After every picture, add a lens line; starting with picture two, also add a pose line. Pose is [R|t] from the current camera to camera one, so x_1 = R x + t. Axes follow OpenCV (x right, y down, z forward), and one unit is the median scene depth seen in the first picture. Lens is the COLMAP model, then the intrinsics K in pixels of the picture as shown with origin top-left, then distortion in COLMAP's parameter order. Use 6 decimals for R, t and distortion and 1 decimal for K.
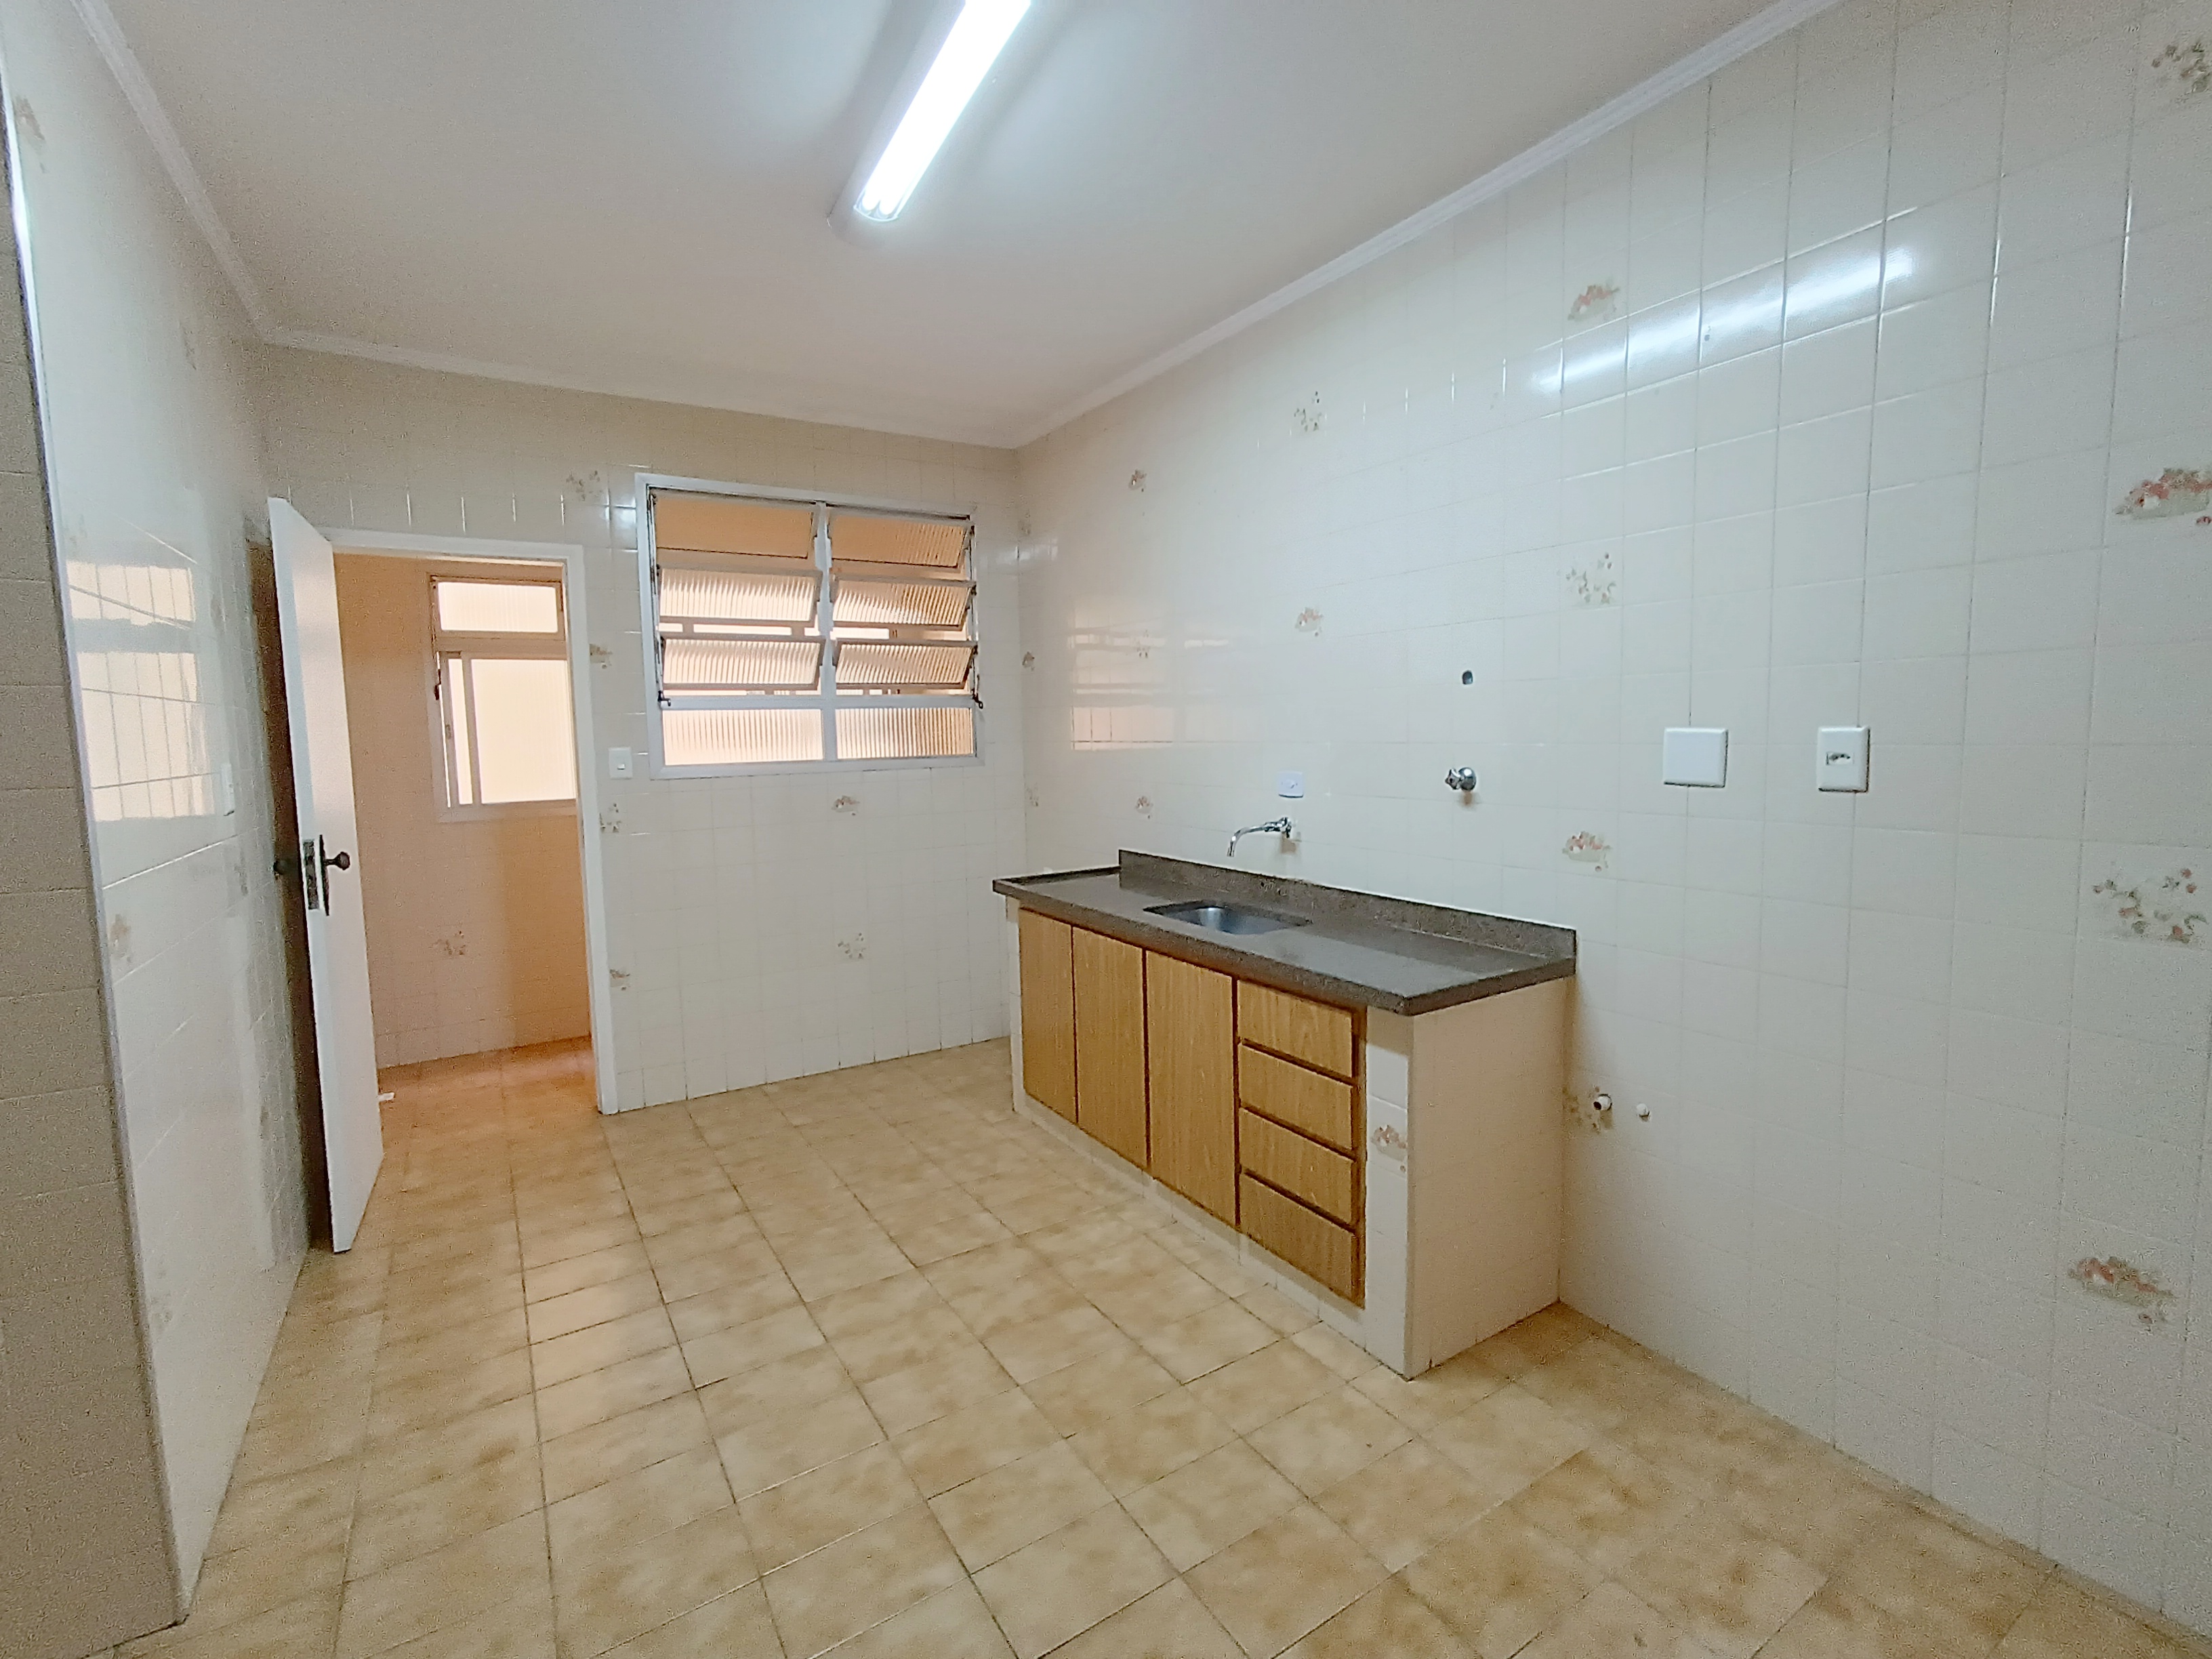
lens RADIAL K [[1013.8, 0, 1112.9], [0, 1013.8, 815.3], [0, 0, 1]] dist [-0.029639, 0.029793]
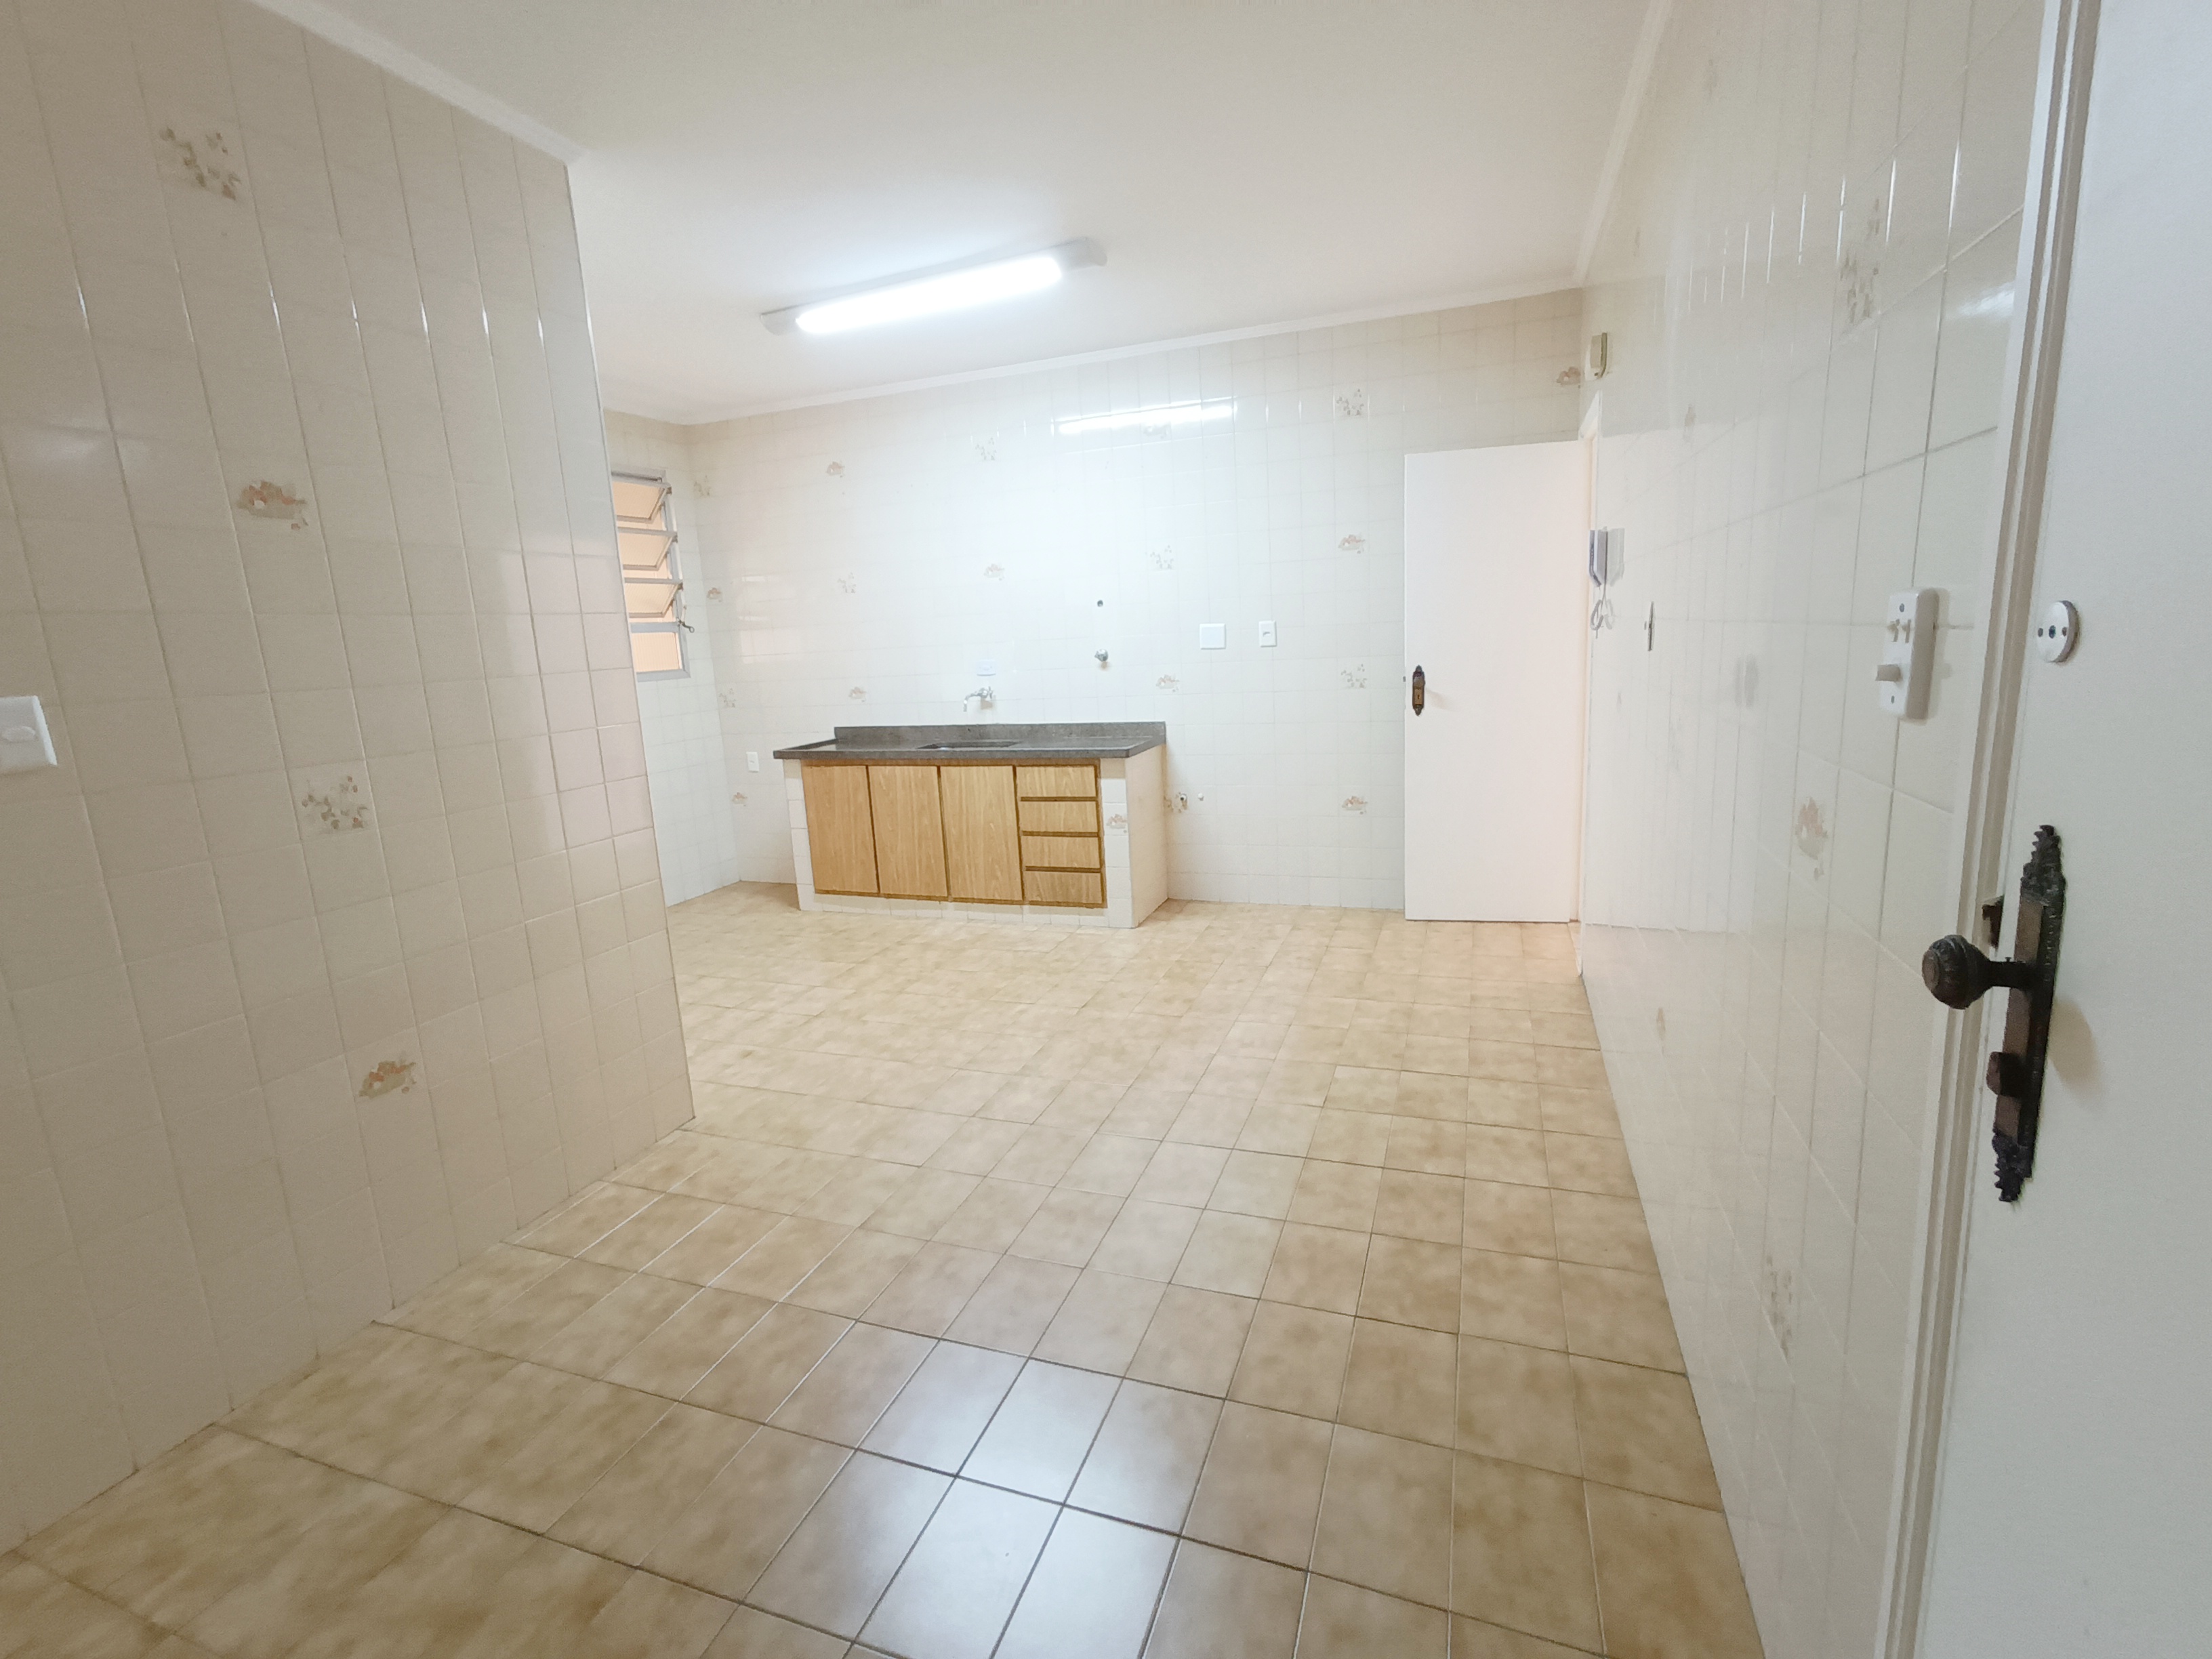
lens RADIAL K [[1013.8, 0, 1112.9], [0, 1013.8, 815.3], [0, 0, 1]] dist [-0.029639, 0.029793]
pose [[0.793651, -0.130473, 0.594218, -0.867766], [0.089132, 0.991130, 0.098578, 0.082231], [-0.601808, -0.025273, 0.798241, -0.614914]]
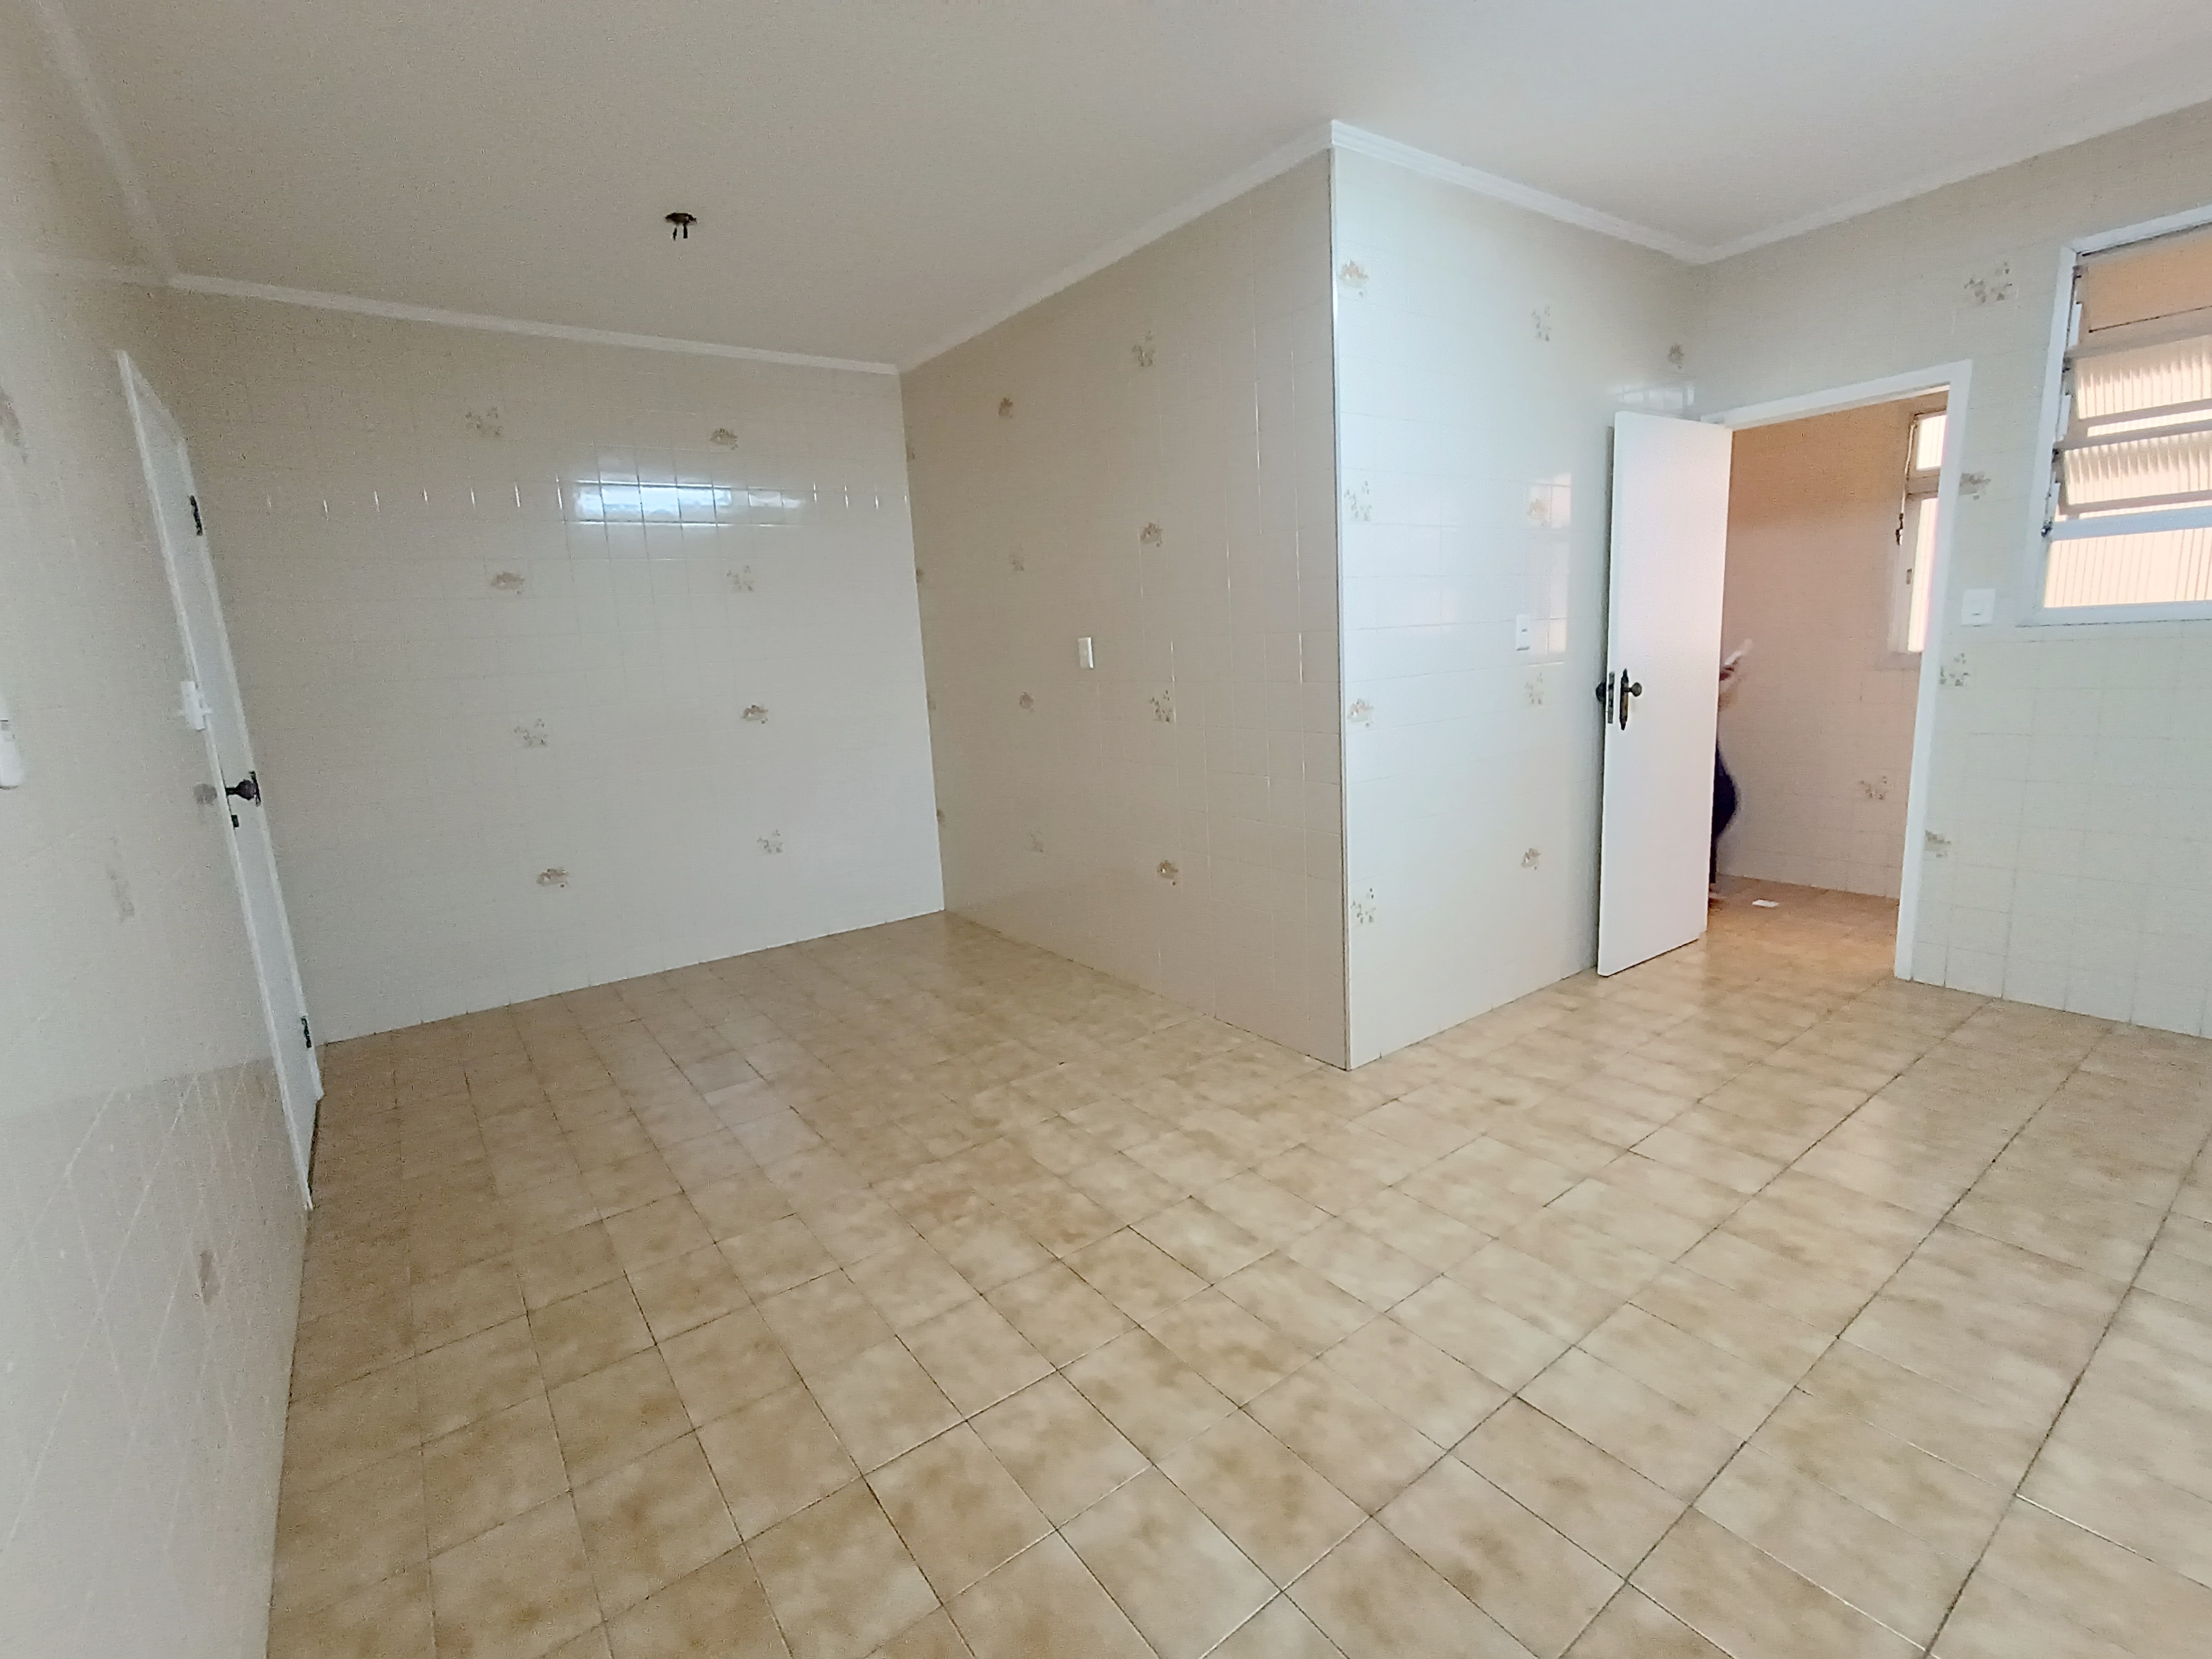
lens RADIAL K [[1013.8, 0, 1112.9], [0, 1013.8, 815.3], [0, 0, 1]] dist [-0.029639, 0.029793]
pose [[0.067768, 0.188014, -0.979826, 0.545029], [-0.036076, 0.981903, 0.185918, -0.014058], [0.997049, 0.022749, 0.073324, 0.258448]]
